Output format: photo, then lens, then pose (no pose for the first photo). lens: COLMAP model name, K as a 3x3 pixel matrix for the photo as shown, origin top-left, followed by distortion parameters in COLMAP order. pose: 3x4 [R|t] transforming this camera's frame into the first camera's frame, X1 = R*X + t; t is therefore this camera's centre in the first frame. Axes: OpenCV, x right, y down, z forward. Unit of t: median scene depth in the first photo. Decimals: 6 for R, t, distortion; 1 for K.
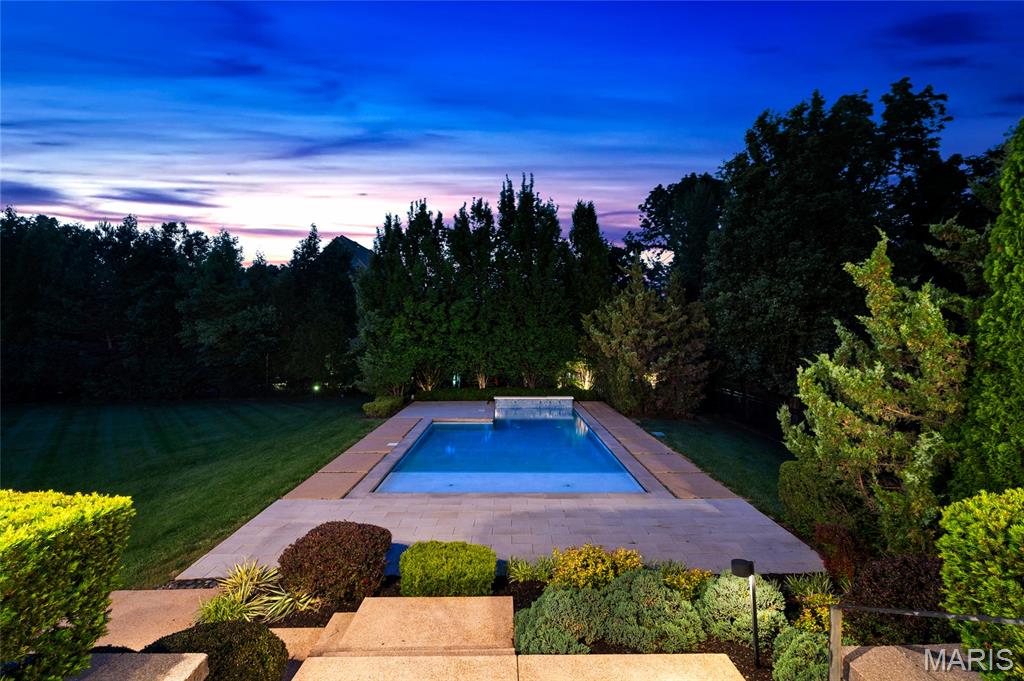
lens RADIAL K [[476.0, 0, 507.2], [0, 476.0, 343.2], [0, 0, 1]] dist [0.000670, 0.000101]
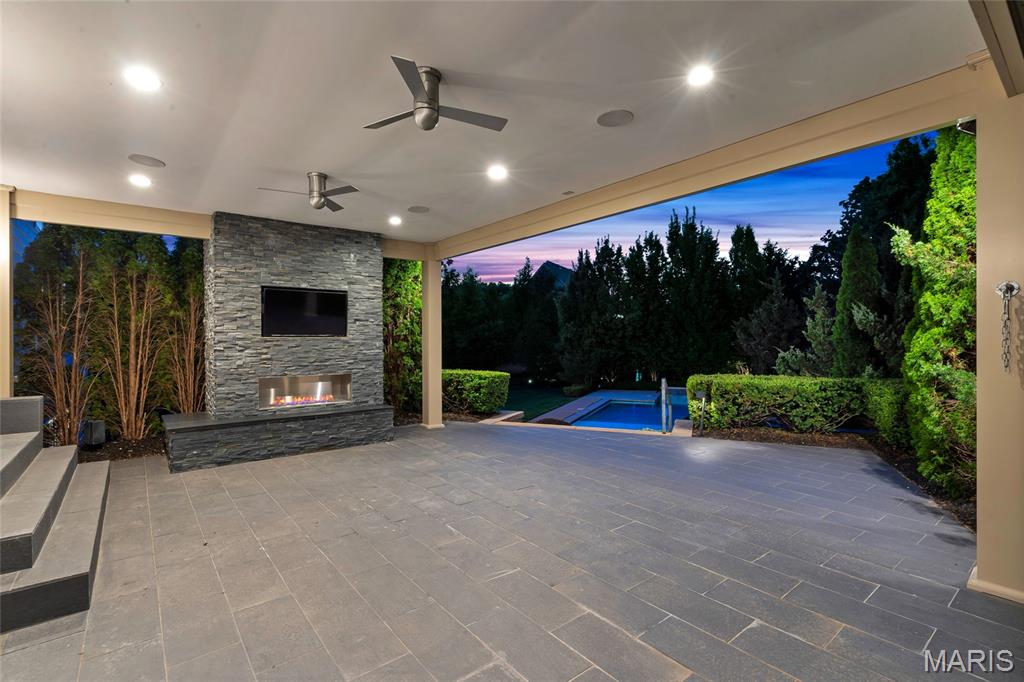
lens RADIAL K [[476.0, 0, 511.0], [0, 476.0, 341.7], [0, 0, 1]] dist [0.000670, 0.000101]
pose [[0.916986, -0.009754, -0.398800, 0.103897], [0.004191, 0.999881, -0.014818, 0.007237], [0.398898, 0.011917, 0.916918, -0.311539]]
